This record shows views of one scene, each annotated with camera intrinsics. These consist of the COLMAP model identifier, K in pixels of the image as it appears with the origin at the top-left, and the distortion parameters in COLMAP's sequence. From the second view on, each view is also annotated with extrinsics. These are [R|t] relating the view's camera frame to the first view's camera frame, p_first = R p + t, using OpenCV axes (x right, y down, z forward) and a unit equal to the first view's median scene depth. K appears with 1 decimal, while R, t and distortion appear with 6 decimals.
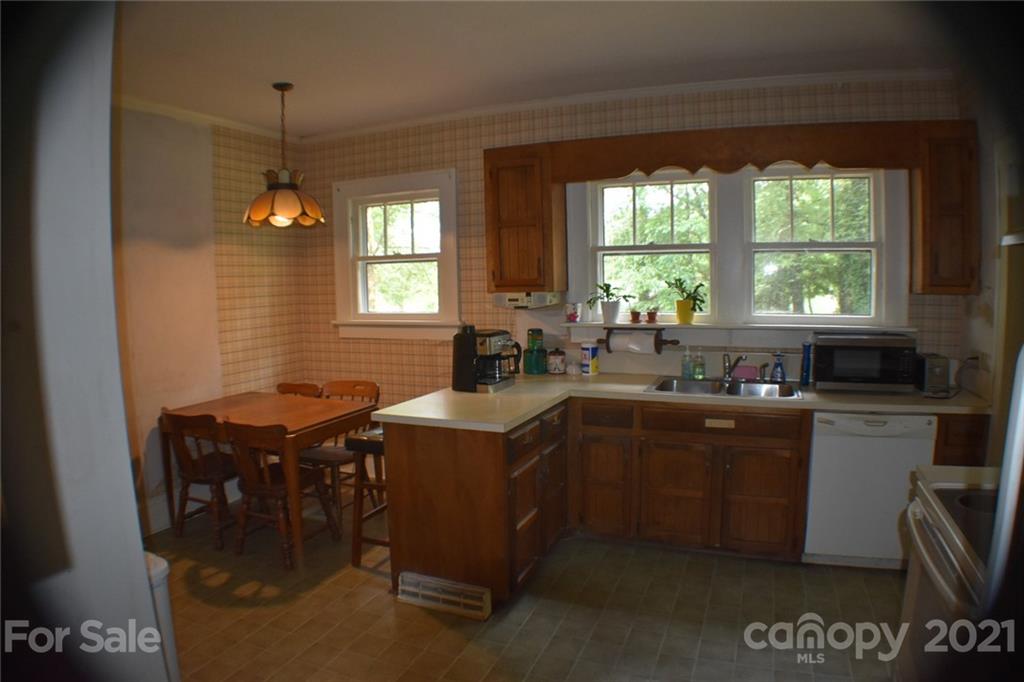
lens RADIAL K [[626.1, 0, 512.0], [0, 626.1, 341.0], [0, 0, 1]] dist [-0.155815, 0.002754]
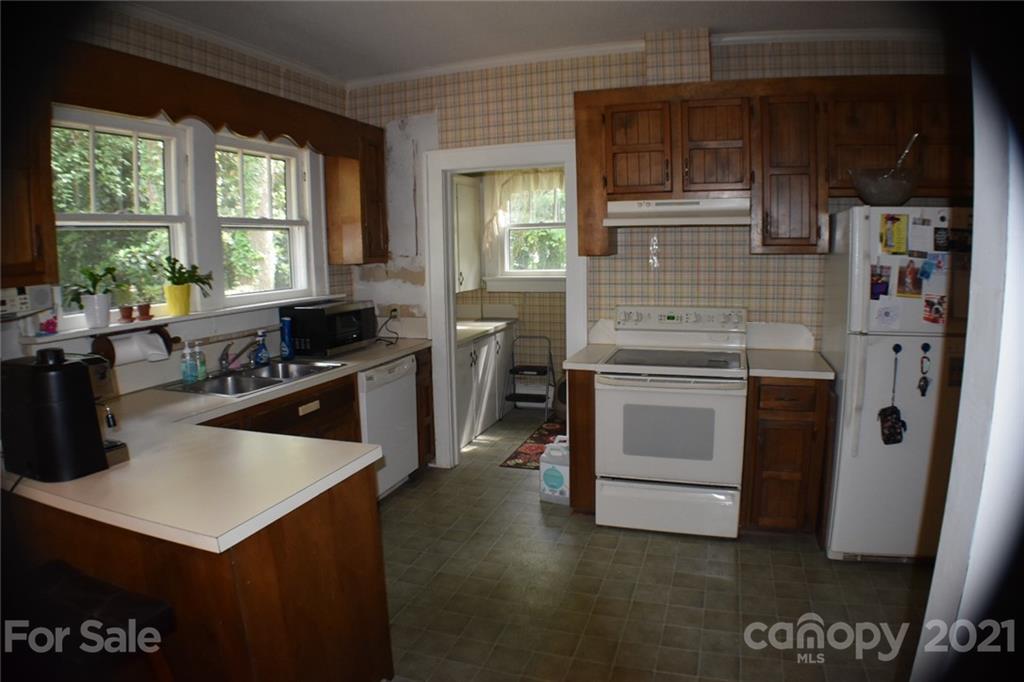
lens RADIAL K [[626.1, 0, 512.0], [0, 626.1, 341.0], [0, 0, 1]] dist [-0.155815, 0.002754]
pose [[-0.071941, -0.123335, 0.989754, -0.526588], [0.119048, 0.984170, 0.131293, -0.046054], [-0.990279, 0.127274, -0.056120, 0.646166]]
